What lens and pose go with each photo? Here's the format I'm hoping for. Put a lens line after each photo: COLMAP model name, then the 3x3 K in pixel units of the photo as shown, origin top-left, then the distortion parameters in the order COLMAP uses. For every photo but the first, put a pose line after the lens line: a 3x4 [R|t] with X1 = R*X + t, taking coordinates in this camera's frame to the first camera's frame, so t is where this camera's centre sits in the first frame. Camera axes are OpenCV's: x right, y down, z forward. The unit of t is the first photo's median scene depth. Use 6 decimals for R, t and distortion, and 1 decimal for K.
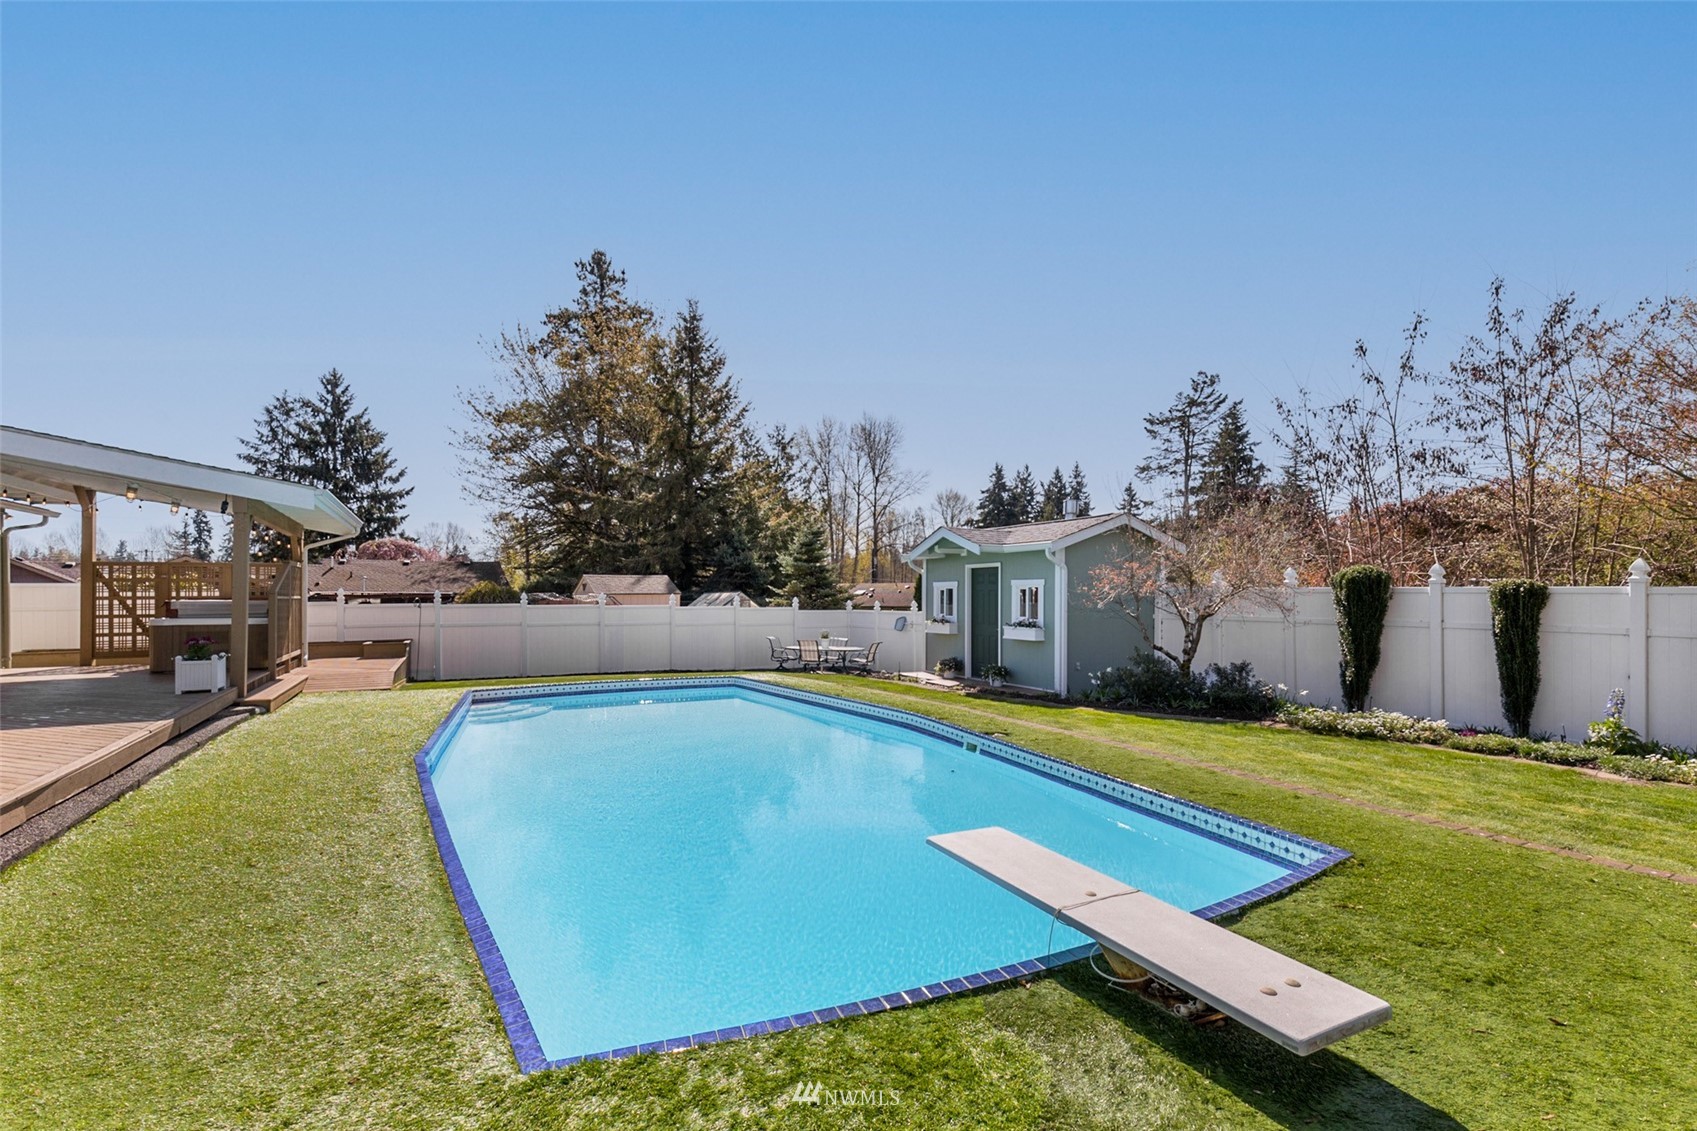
lens RADIAL K [[779.3, 0, 856.2], [0, 779.3, 571.2], [0, 0, 1]] dist [0.015109, -0.000839]
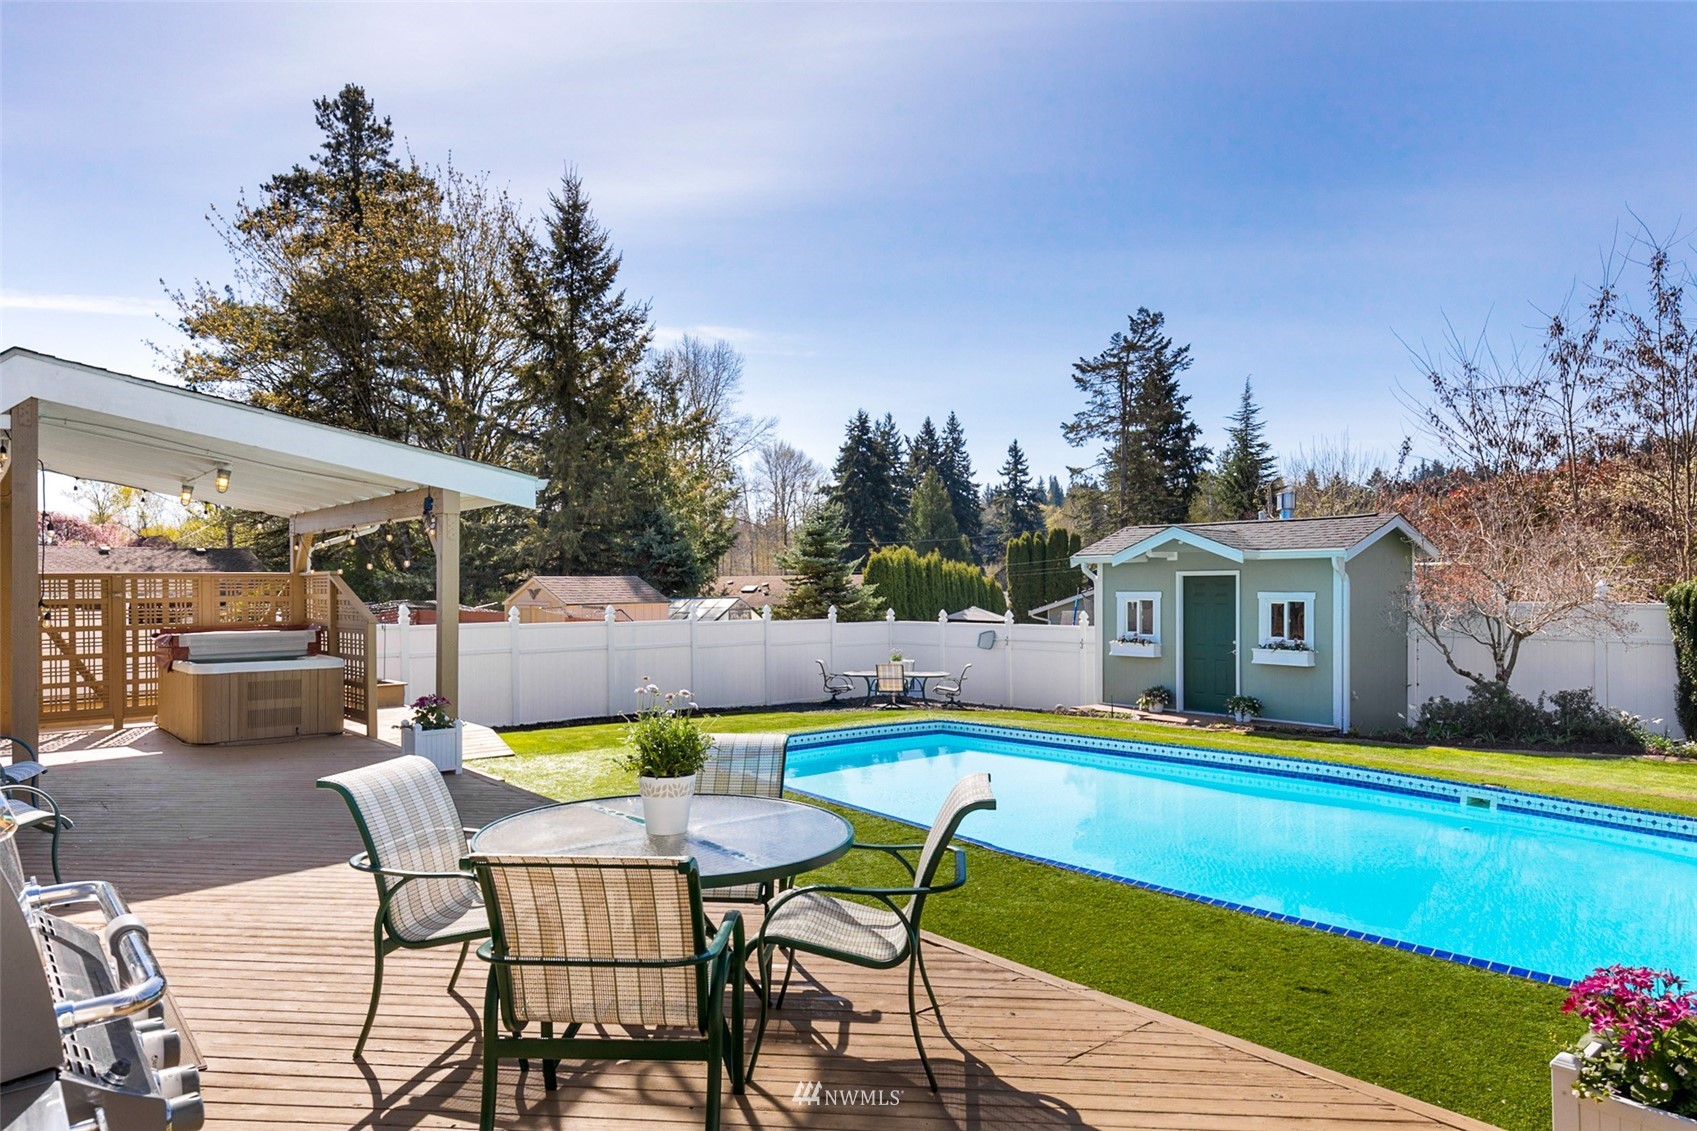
lens RADIAL K [[1057.9, 0, 858.6], [0, 1057.9, 550.1], [0, 0, 1]] dist [0.030036, -0.008954]
pose [[0.976354, 0.001459, 0.216172, -0.135092], [-0.001209, 0.999998, -0.001288, -0.009074], [-0.216173, 0.000996, 0.976355, -0.002736]]
